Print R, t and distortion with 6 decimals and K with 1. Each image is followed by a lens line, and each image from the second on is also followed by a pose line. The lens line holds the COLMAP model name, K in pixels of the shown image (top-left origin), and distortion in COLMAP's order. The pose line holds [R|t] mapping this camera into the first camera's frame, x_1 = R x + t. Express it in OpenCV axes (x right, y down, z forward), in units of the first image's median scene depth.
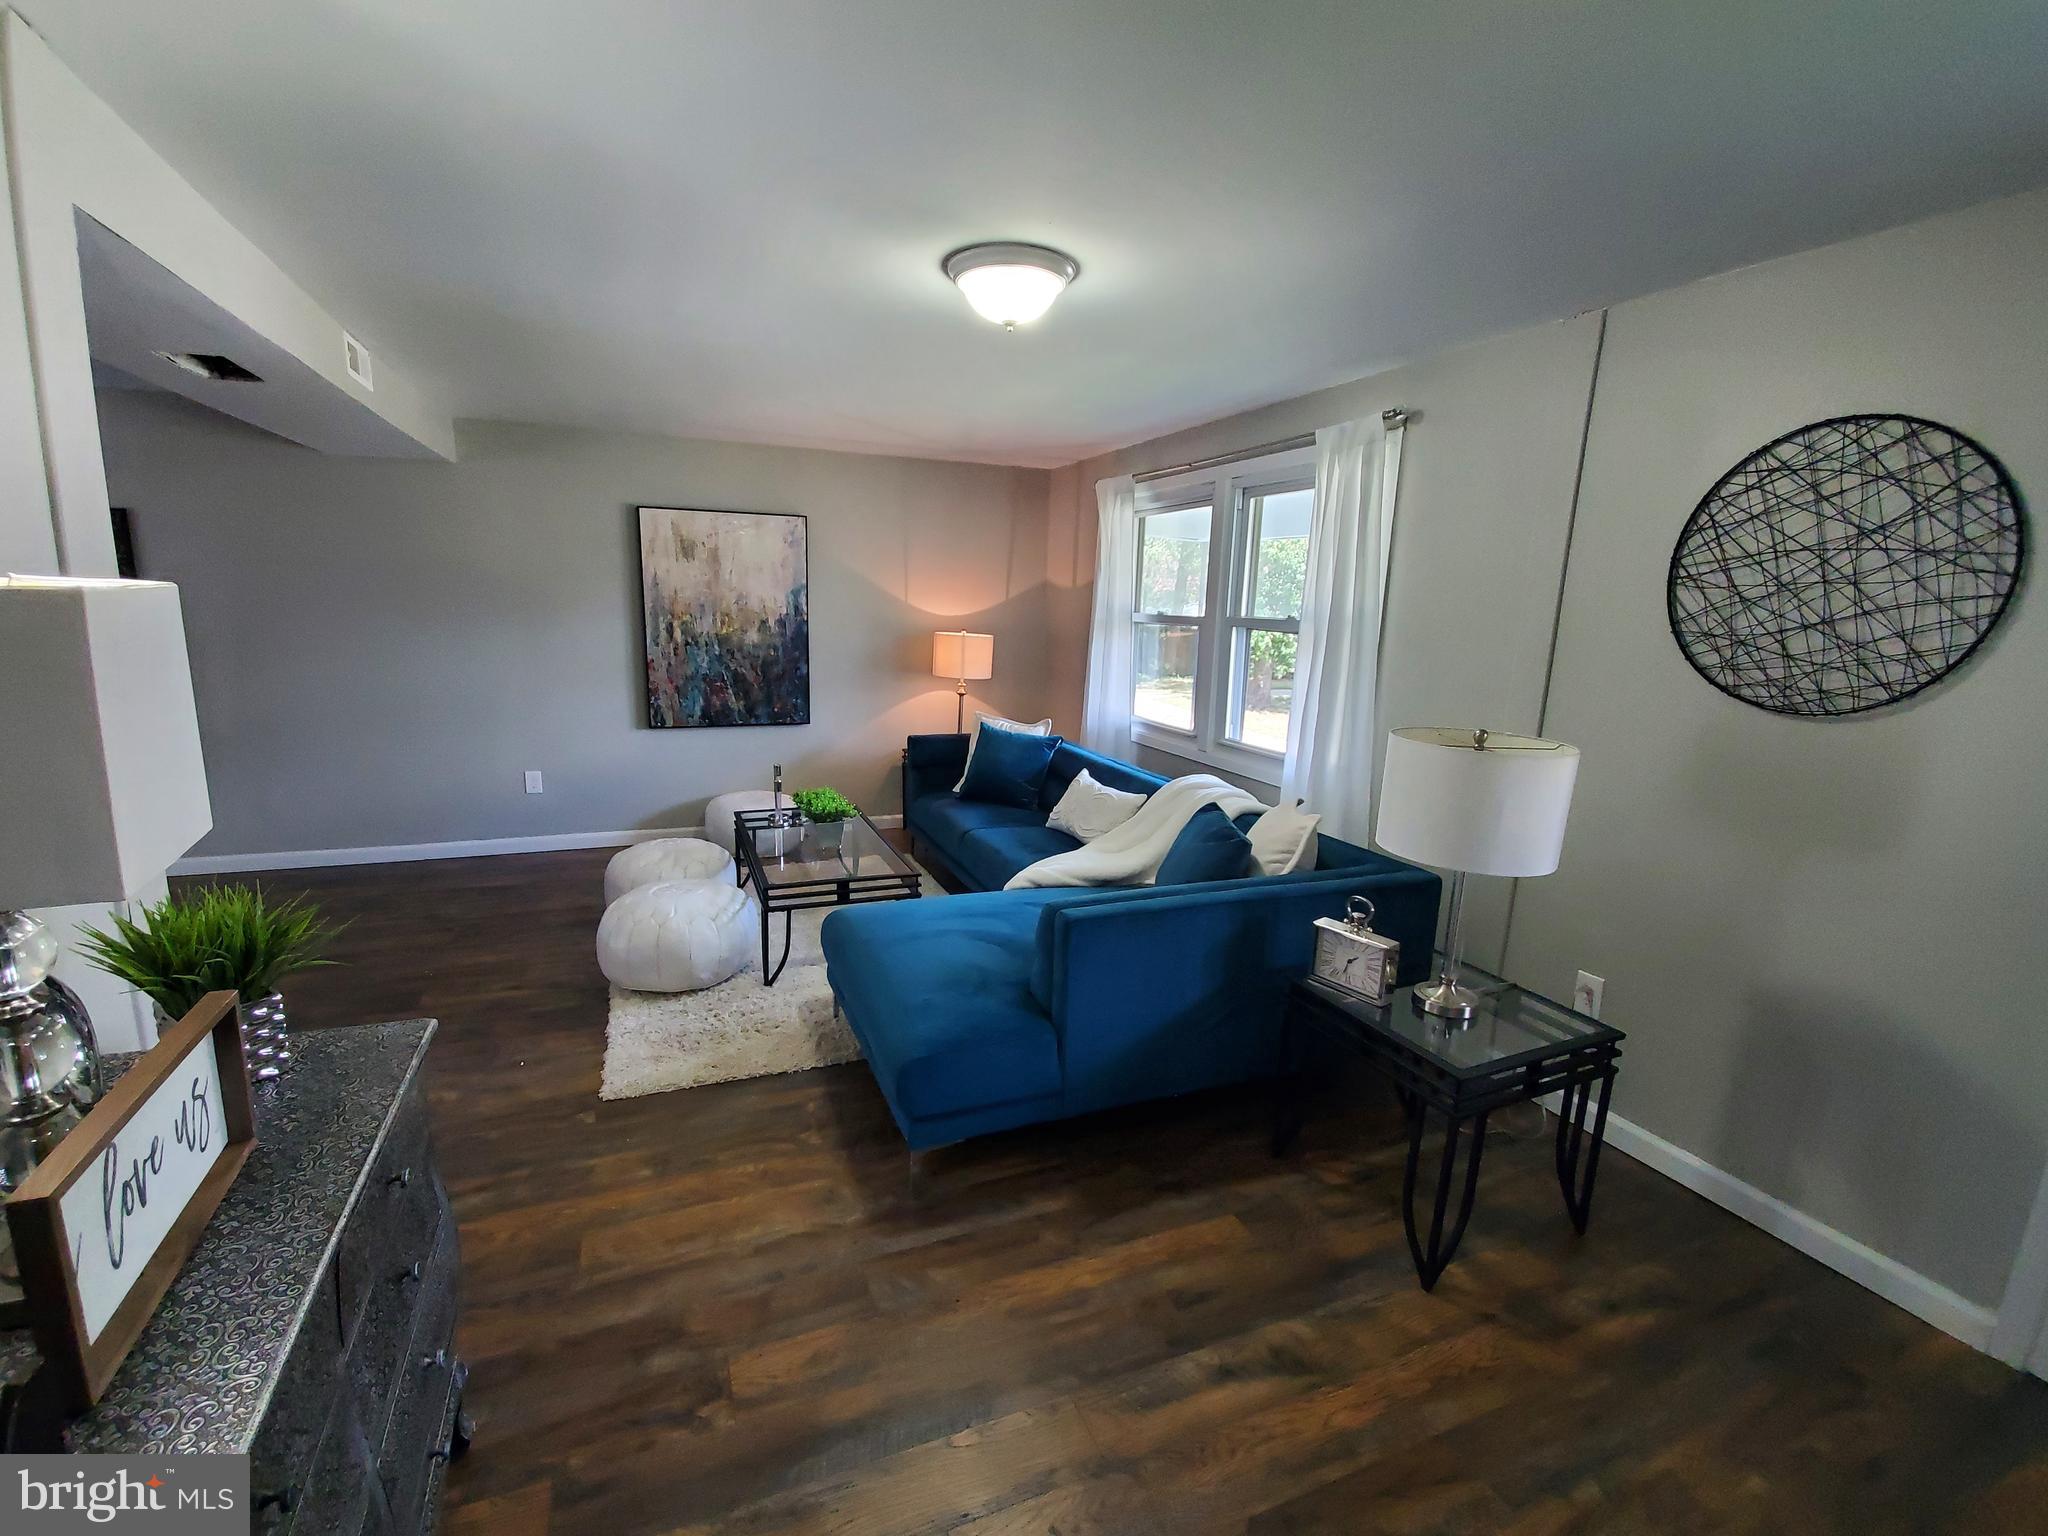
lens RADIAL K [[888.5, 0, 1003.0], [0, 888.5, 770.9], [0, 0, 1]] dist [0.001751, -0.000163]
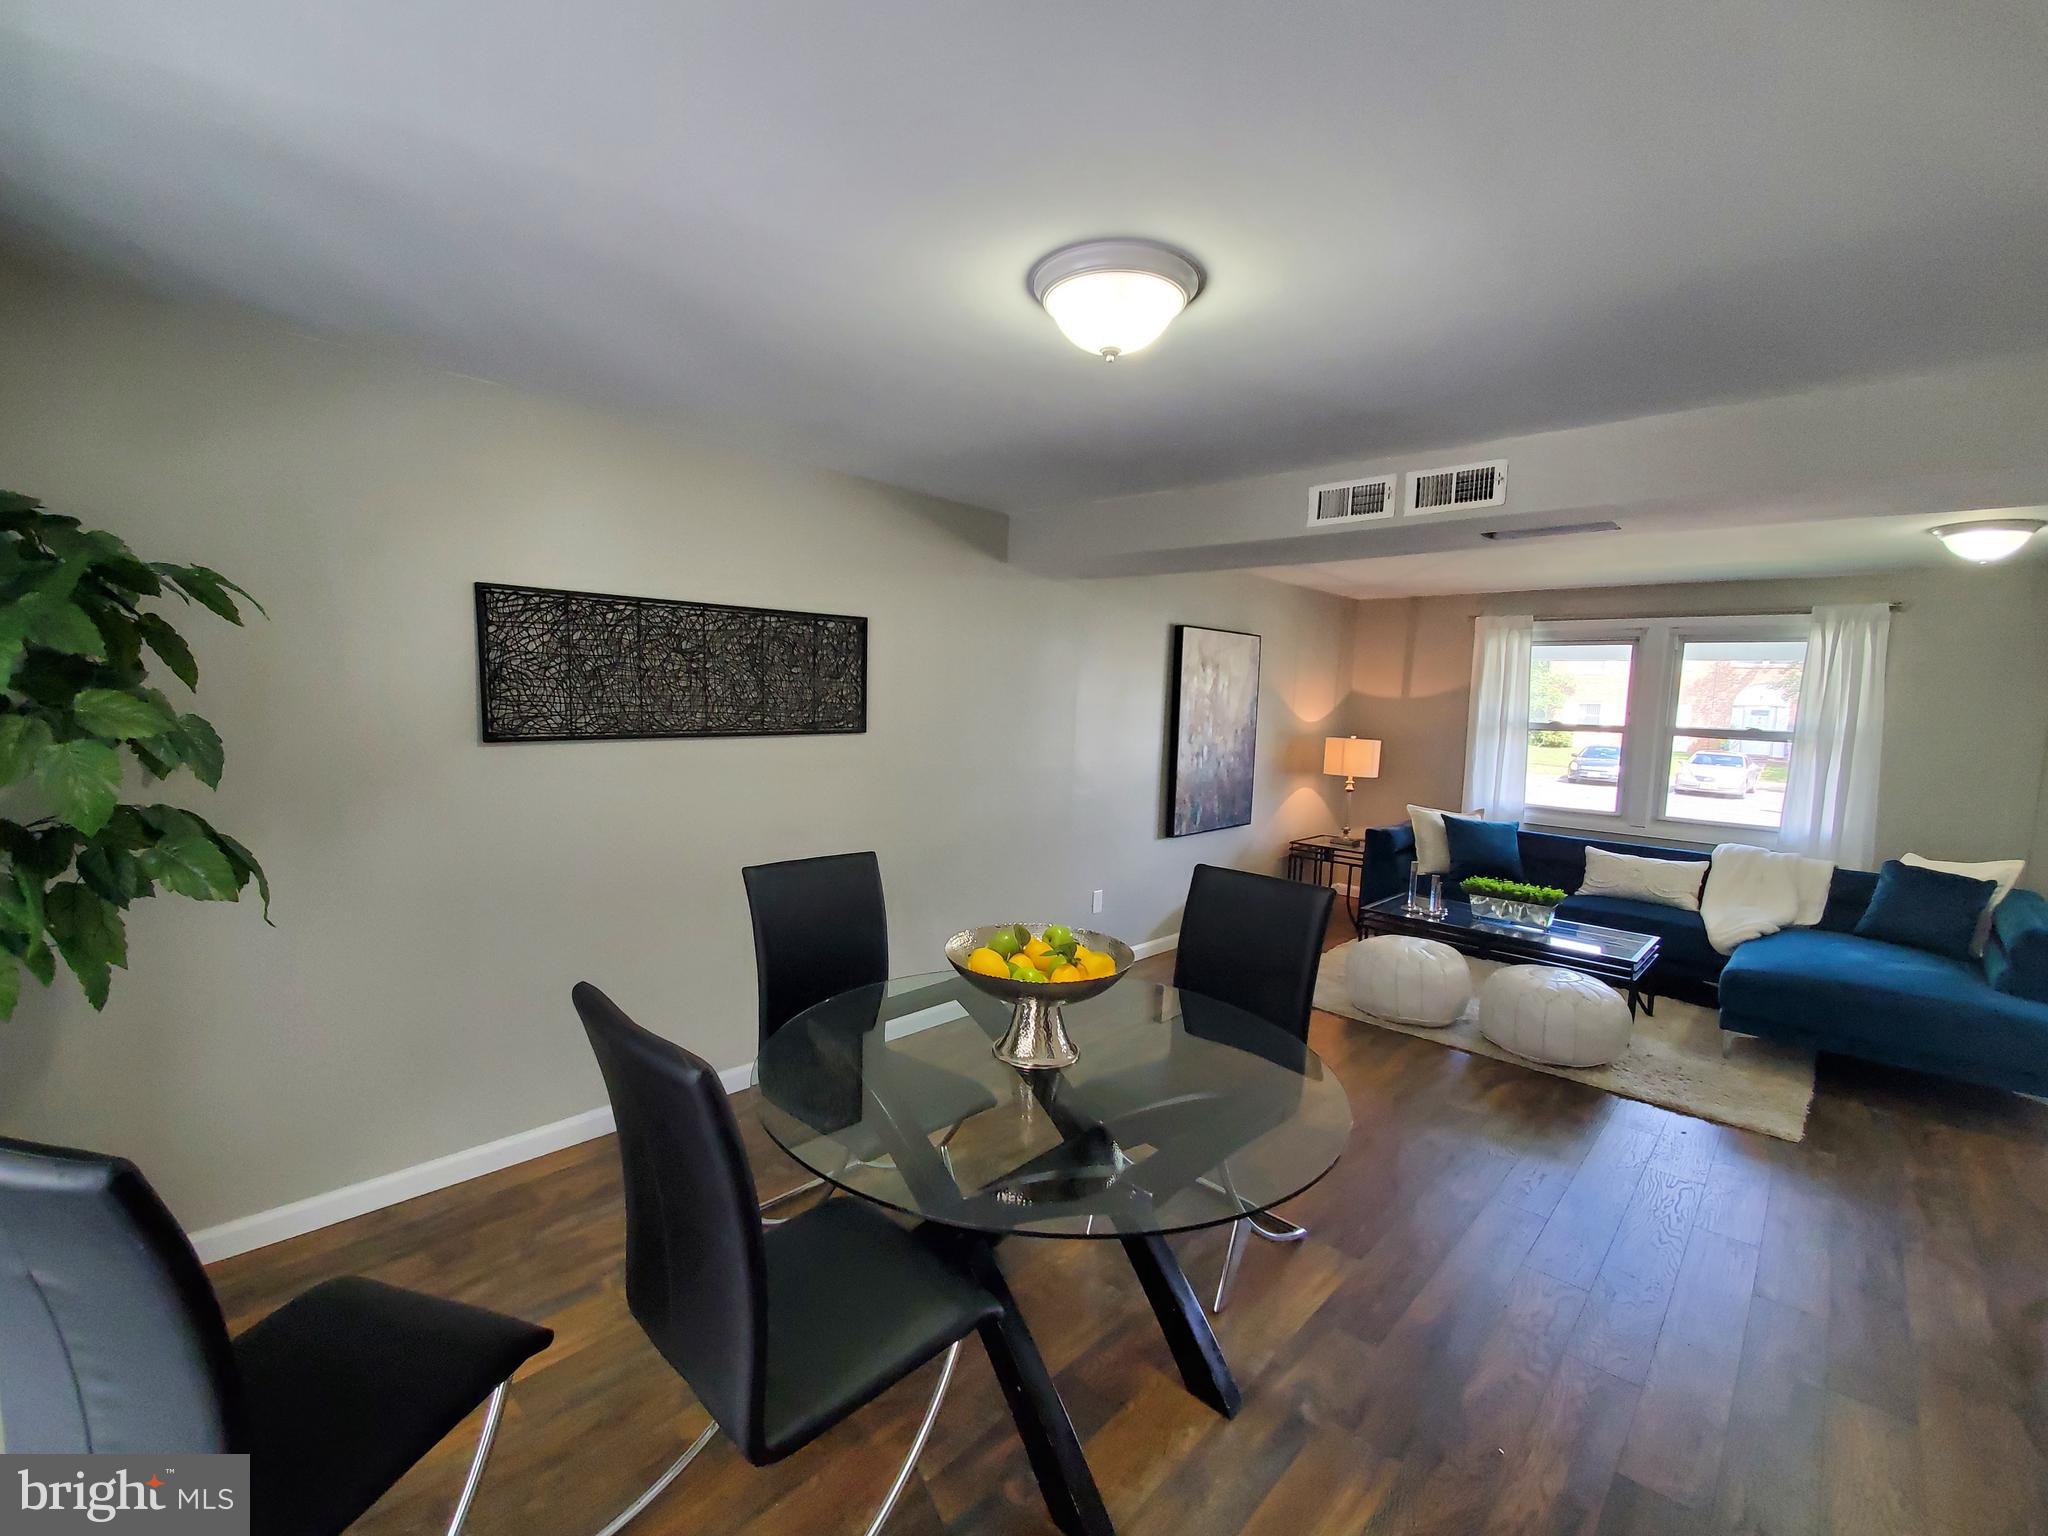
lens RADIAL K [[888.5, 0, 1003.0], [0, 888.5, 770.9], [0, 0, 1]] dist [0.001751, -0.000163]
pose [[0.909654, -0.032571, 0.414087, -1.108079], [0.071216, 0.994389, -0.078227, -0.064849], [-0.409216, 0.100649, 0.906869, 0.169206]]
